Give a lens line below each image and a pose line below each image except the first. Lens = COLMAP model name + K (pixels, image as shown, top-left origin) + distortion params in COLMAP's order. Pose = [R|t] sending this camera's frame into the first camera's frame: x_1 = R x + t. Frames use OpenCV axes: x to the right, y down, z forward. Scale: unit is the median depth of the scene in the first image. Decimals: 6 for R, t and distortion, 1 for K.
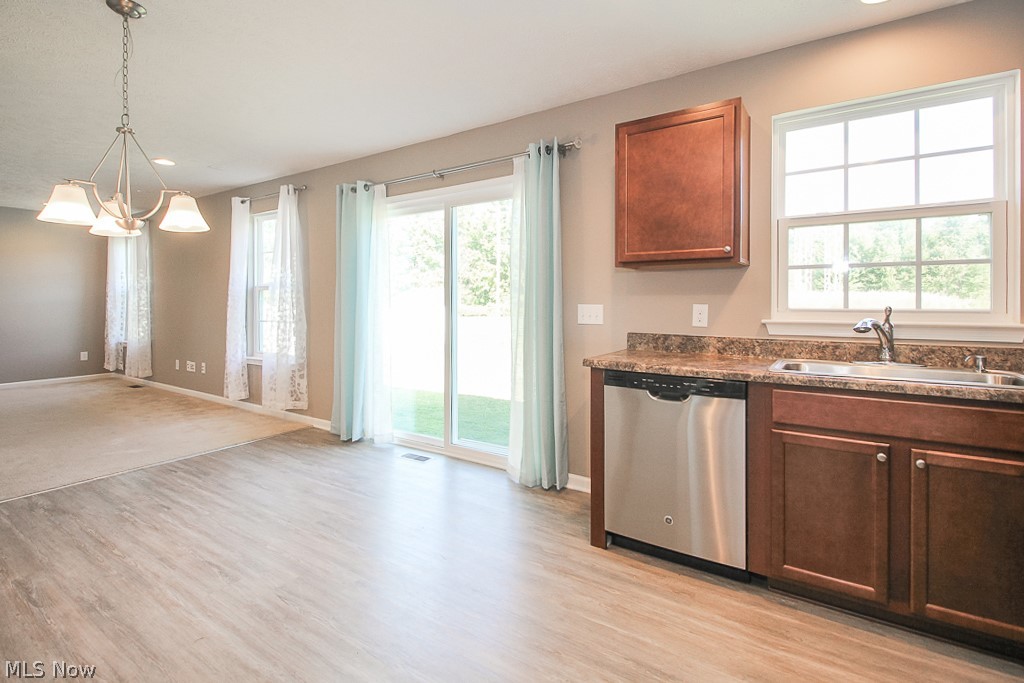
lens RADIAL K [[479.6, 0, 499.8], [0, 479.6, 301.9], [0, 0, 1]] dist [0.017604, -0.011227]
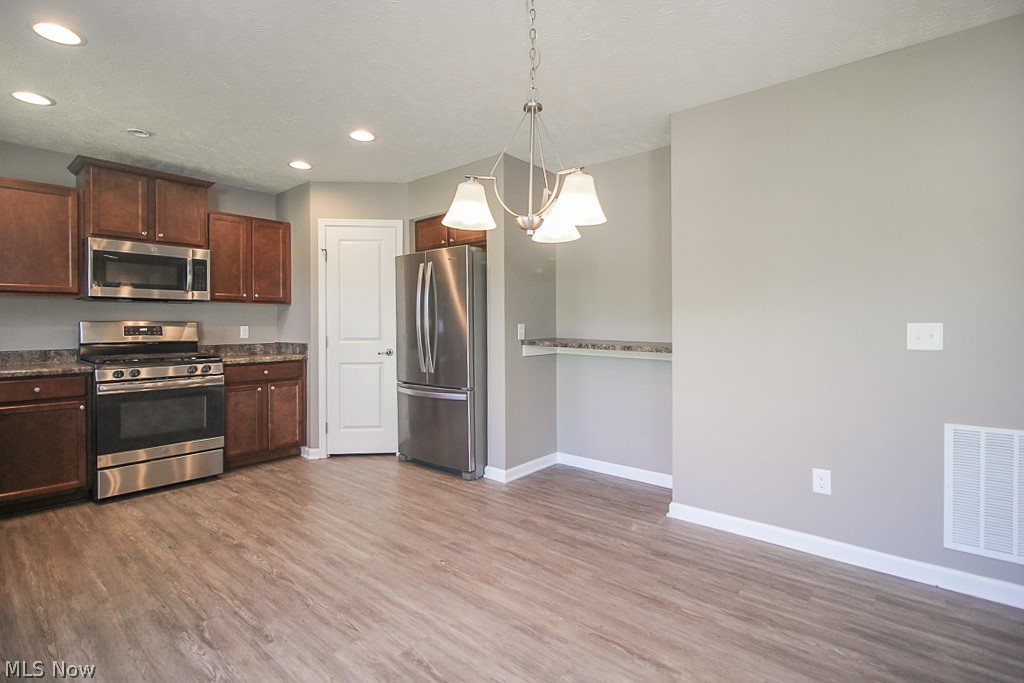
lens RADIAL K [[479.6, 0, 508.3], [0, 479.6, 330.0], [0, 0, 1]] dist [0.017604, -0.011227]
pose [[-0.994077, 0.003525, 0.108625, -0.845723], [0.004772, 0.999926, 0.011218, 0.006663], [-0.108578, 0.011670, -0.994019, 1.871878]]
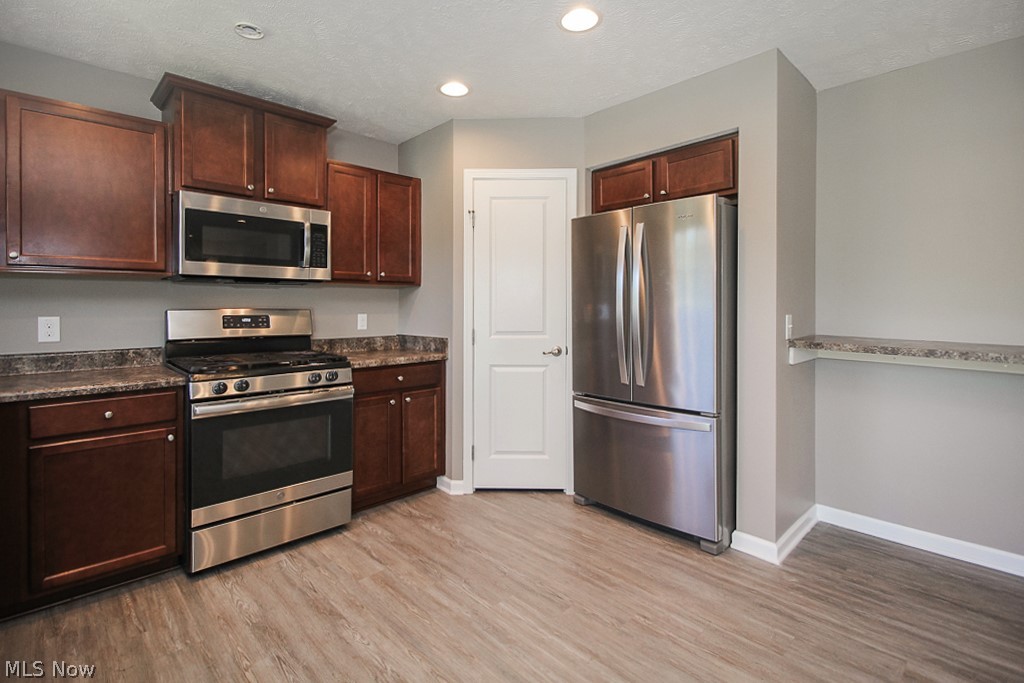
lens RADIAL K [[479.6, 0, 509.0], [0, 479.6, 311.1], [0, 0, 1]] dist [0.017604, -0.011227]
pose [[-0.978567, -0.000247, 0.205931, -0.242778], [0.002009, 0.999940, 0.010746, -0.020529], [-0.205921, 0.010929, -0.978508, 1.346949]]
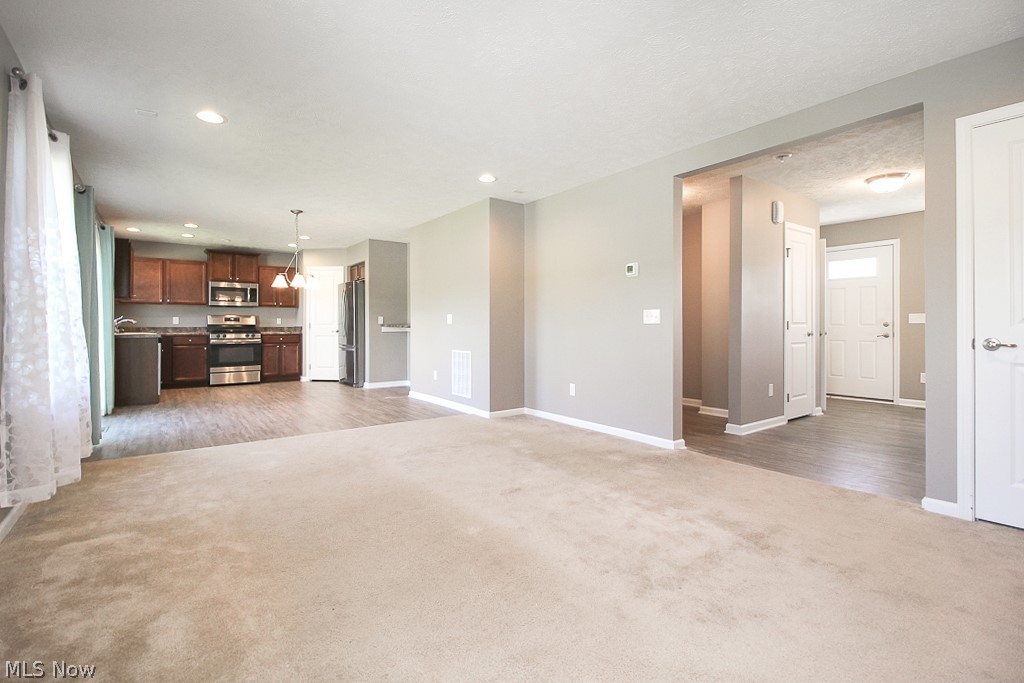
lens RADIAL K [[479.6, 0, 512.1], [0, 479.6, 324.5], [0, 0, 1]] dist [0.017604, -0.011227]
pose [[-0.943241, 0.001679, 0.332106, -3.066270], [0.001599, 0.999999, -0.000515, 0.075551], [-0.332106, 0.000045, -0.943242, 3.422293]]
